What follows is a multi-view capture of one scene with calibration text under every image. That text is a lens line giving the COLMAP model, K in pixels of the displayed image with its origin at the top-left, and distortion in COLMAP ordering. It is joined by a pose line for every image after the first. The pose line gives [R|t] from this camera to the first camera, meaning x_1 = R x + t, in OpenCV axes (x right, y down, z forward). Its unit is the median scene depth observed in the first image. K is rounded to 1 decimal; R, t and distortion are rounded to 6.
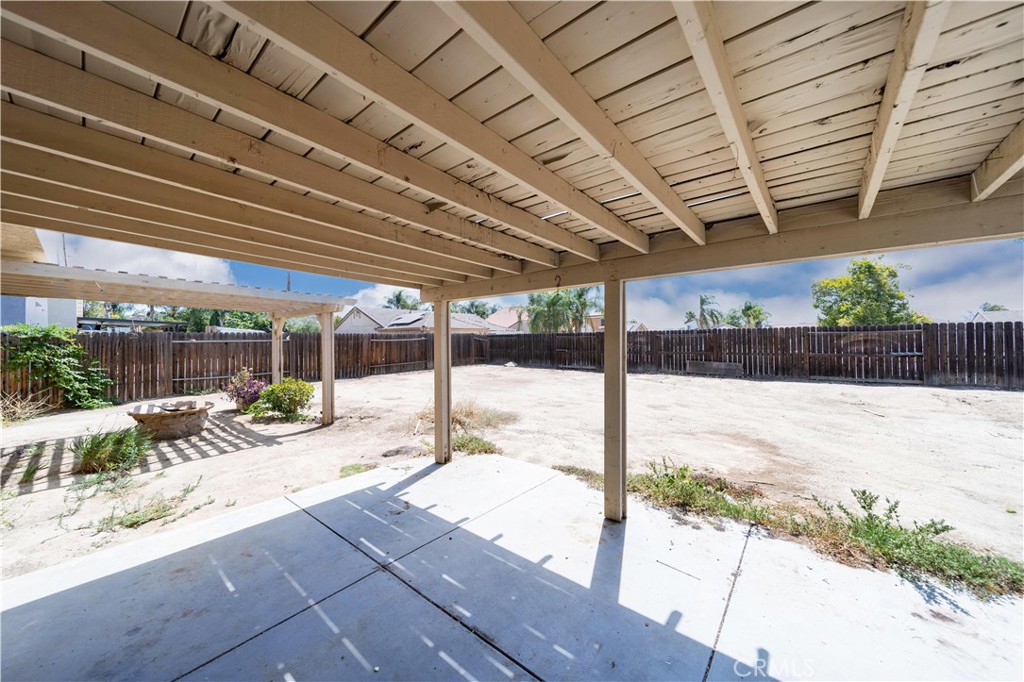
lens RADIAL K [[357.7, 0, 512.0], [0, 357.7, 341.0], [0, 0, 1]] dist [-0.000553, 0.000162]
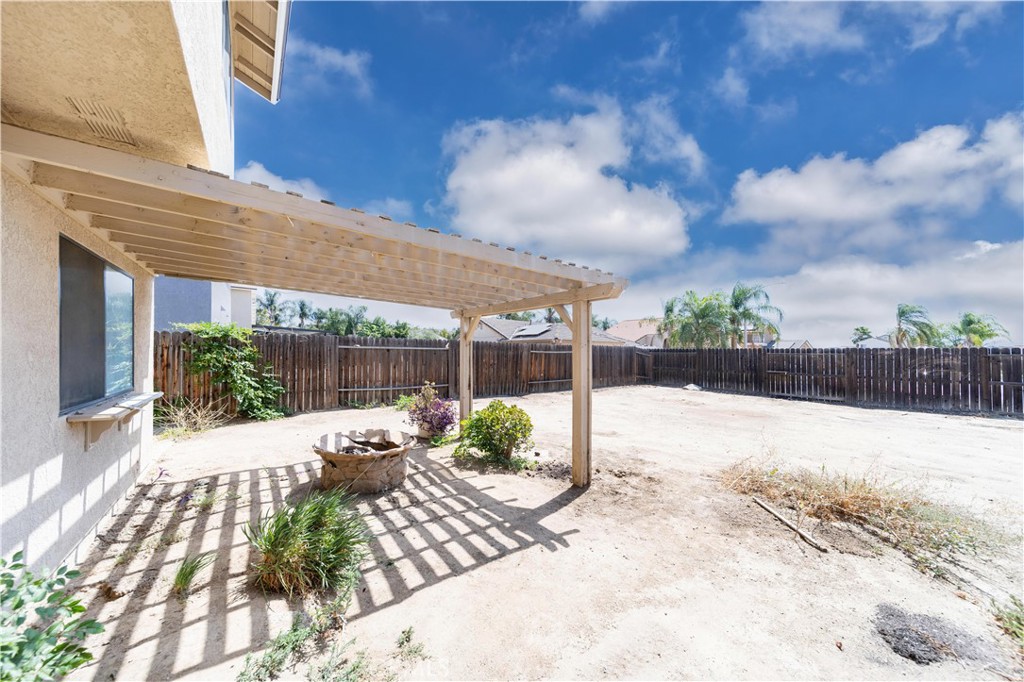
lens RADIAL K [[347.6, 0, 512.2], [0, 347.6, 364.9], [0, 0, 1]] dist [0.000930, -0.000018]
pose [[0.971031, 0.034911, -0.236390, -0.354508], [-0.028827, 0.999159, 0.029145, 0.010174], [0.237208, -0.021486, 0.971221, 0.288234]]
